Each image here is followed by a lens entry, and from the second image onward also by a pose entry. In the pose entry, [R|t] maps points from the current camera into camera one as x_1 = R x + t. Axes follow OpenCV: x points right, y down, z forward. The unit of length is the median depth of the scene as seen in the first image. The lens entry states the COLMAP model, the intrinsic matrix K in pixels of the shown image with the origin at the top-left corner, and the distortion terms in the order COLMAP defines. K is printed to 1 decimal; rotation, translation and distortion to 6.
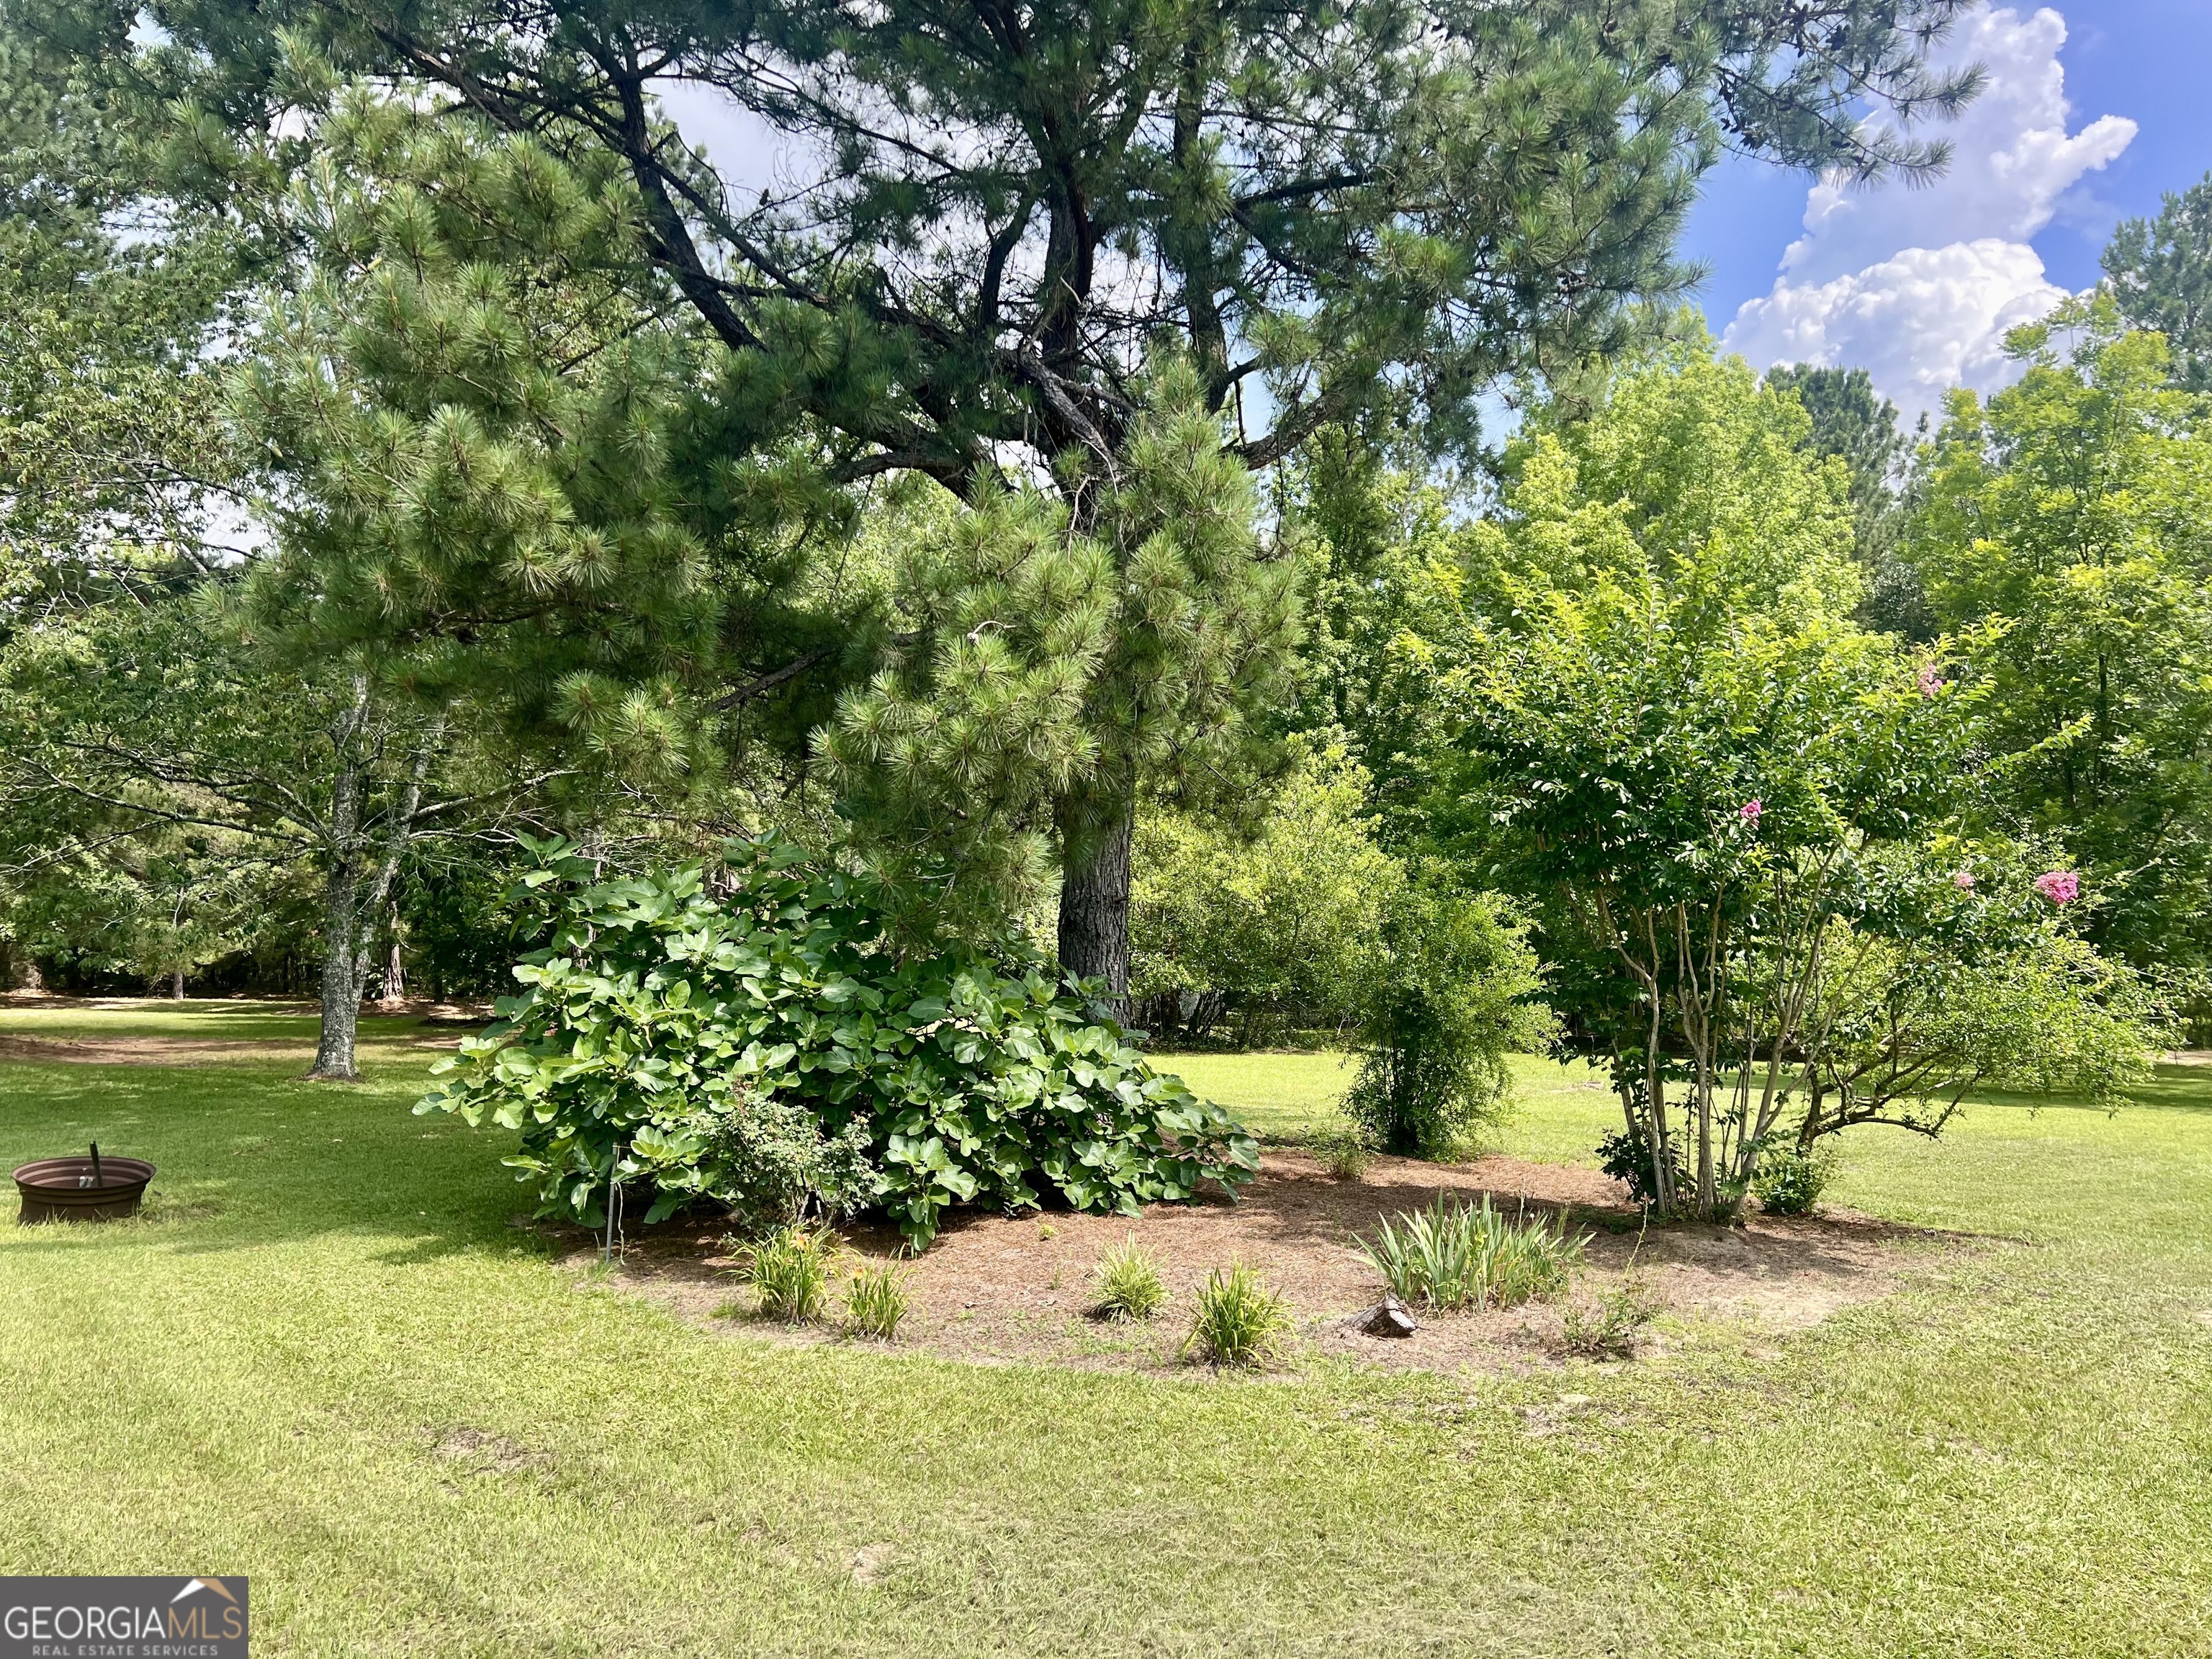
lens RADIAL K [[1650.7, 0, 1099.4], [0, 1650.7, 843.4], [0, 0, 1]] dist [0.148313, -0.331670]
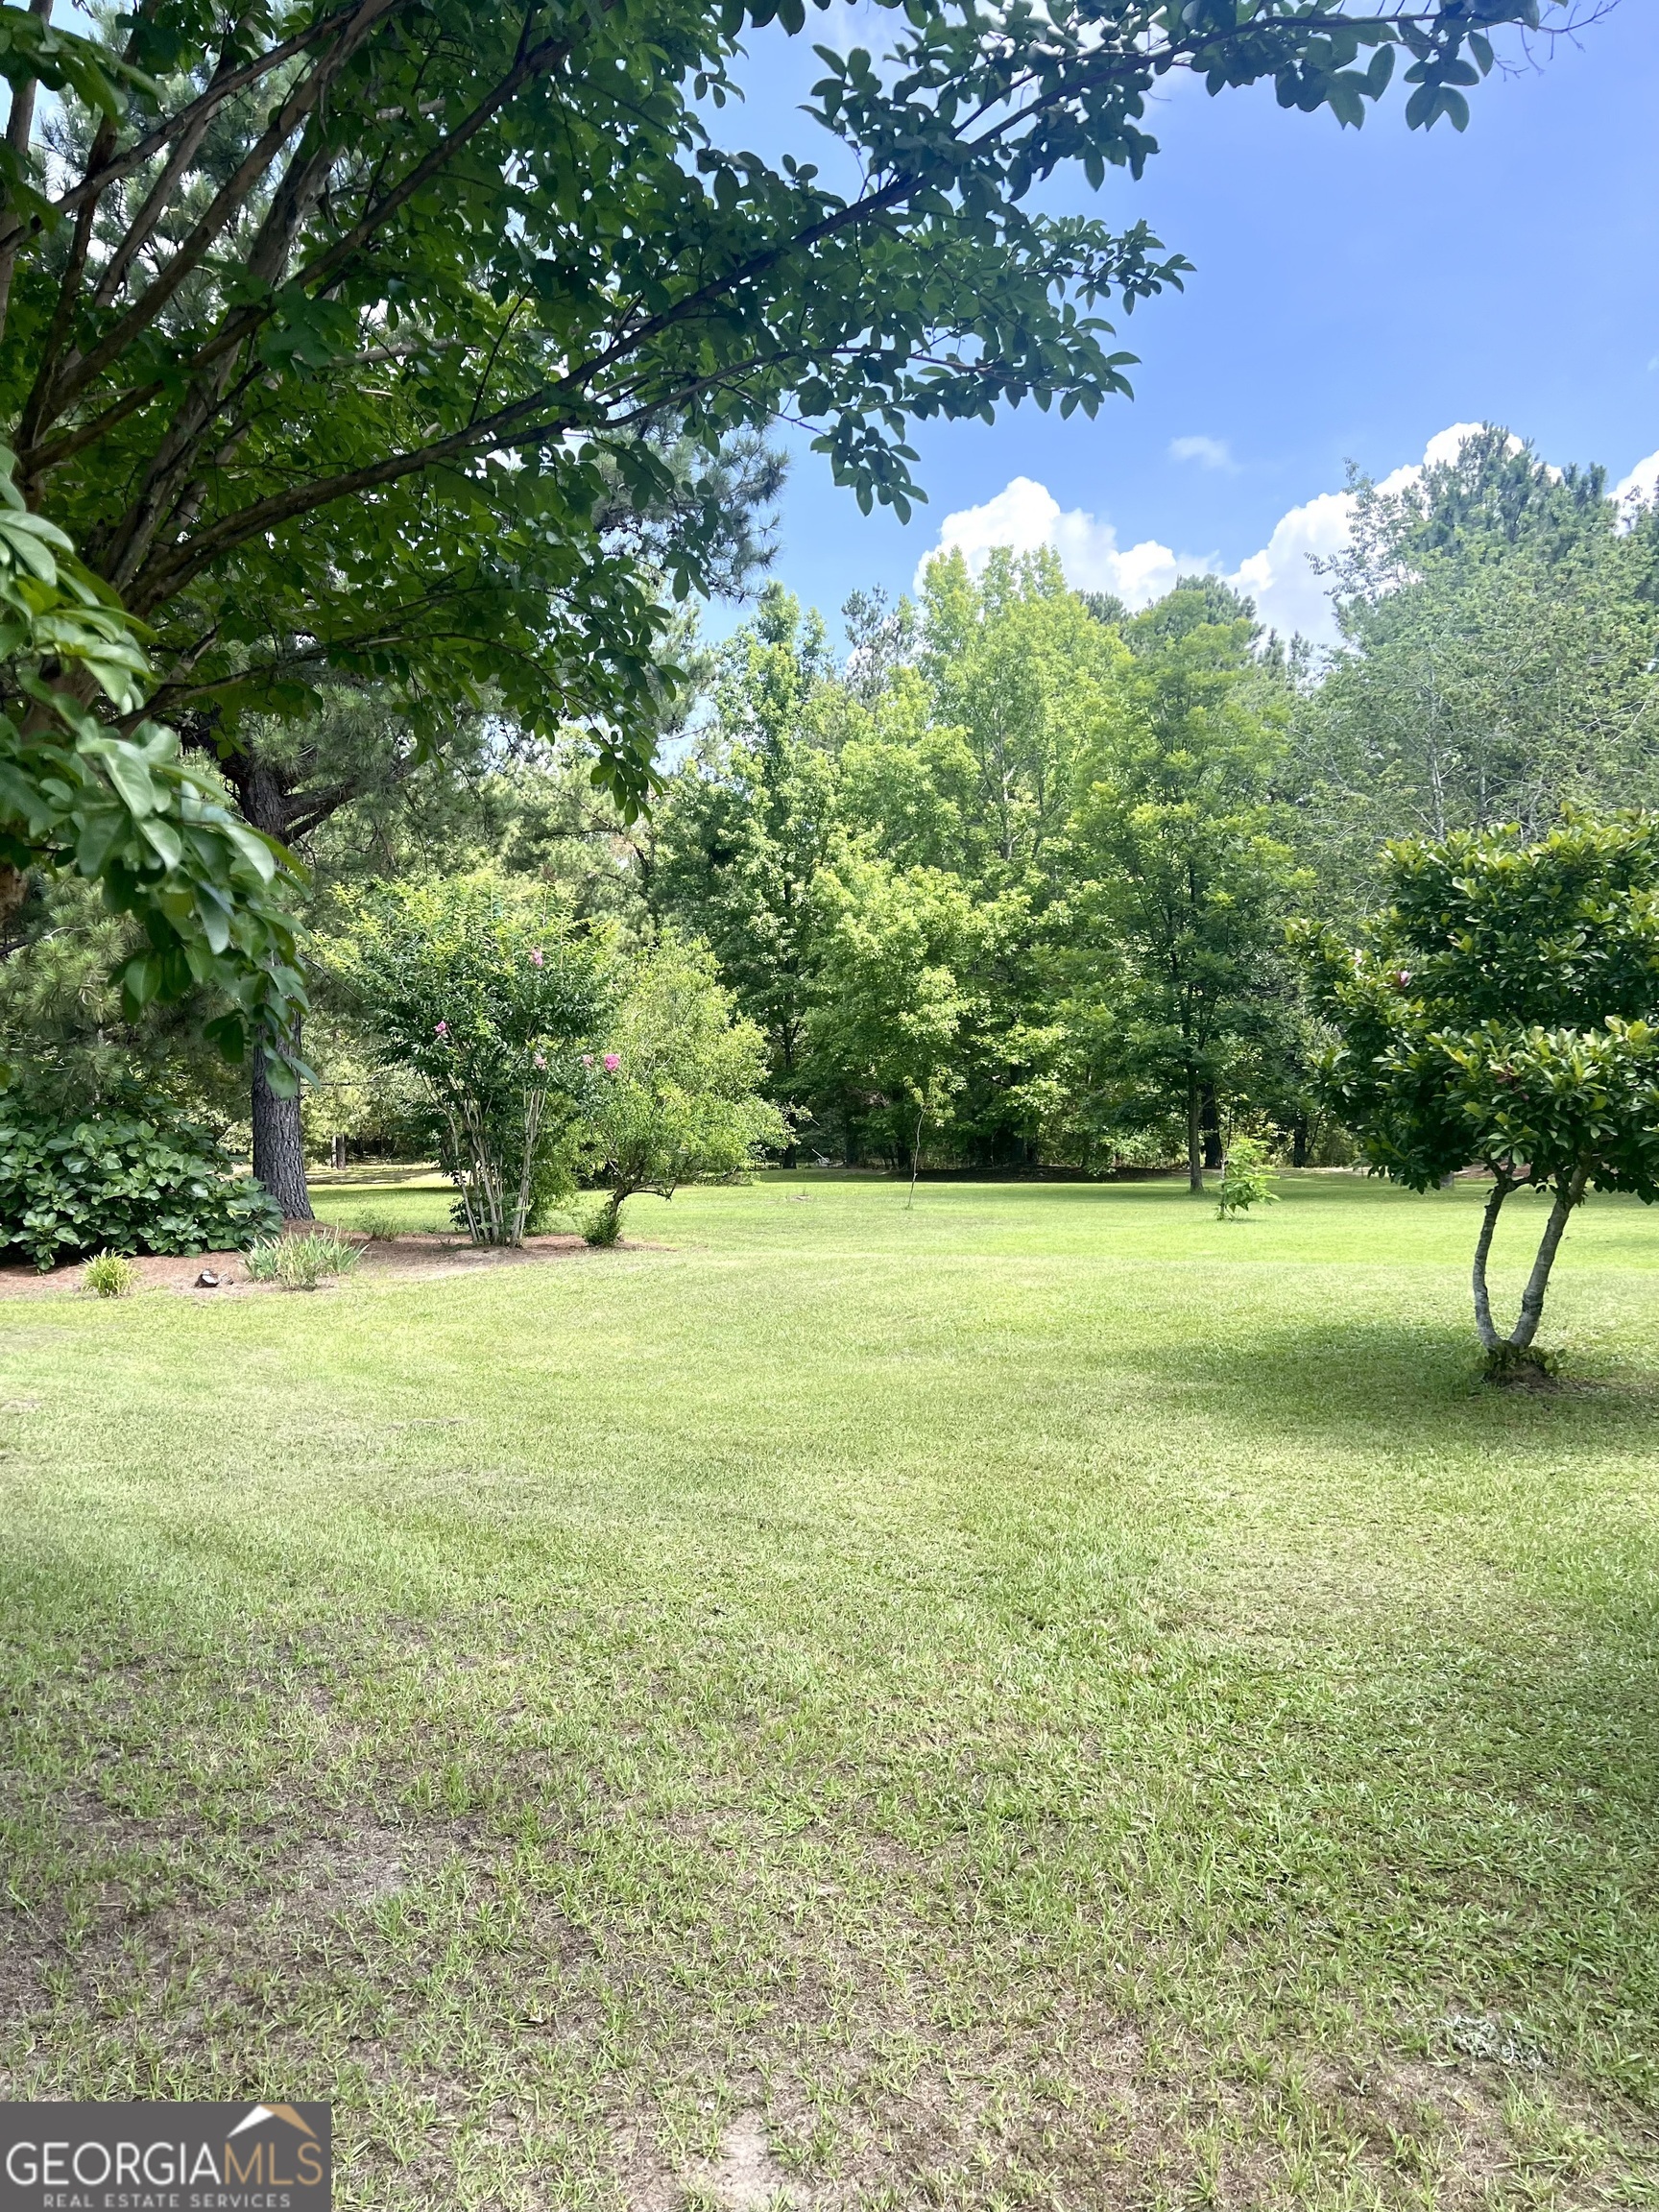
lens RADIAL K [[1650.7, 0, 826.6], [0, 1650.7, 1113.6], [0, 0, 1]] dist [0.148313, -0.331670]
pose [[0.999239, -0.029377, 0.025663, 0.662360], [0.027604, 0.997377, 0.066917, -0.030566], [-0.027561, -0.066157, 0.997428, -0.807366]]
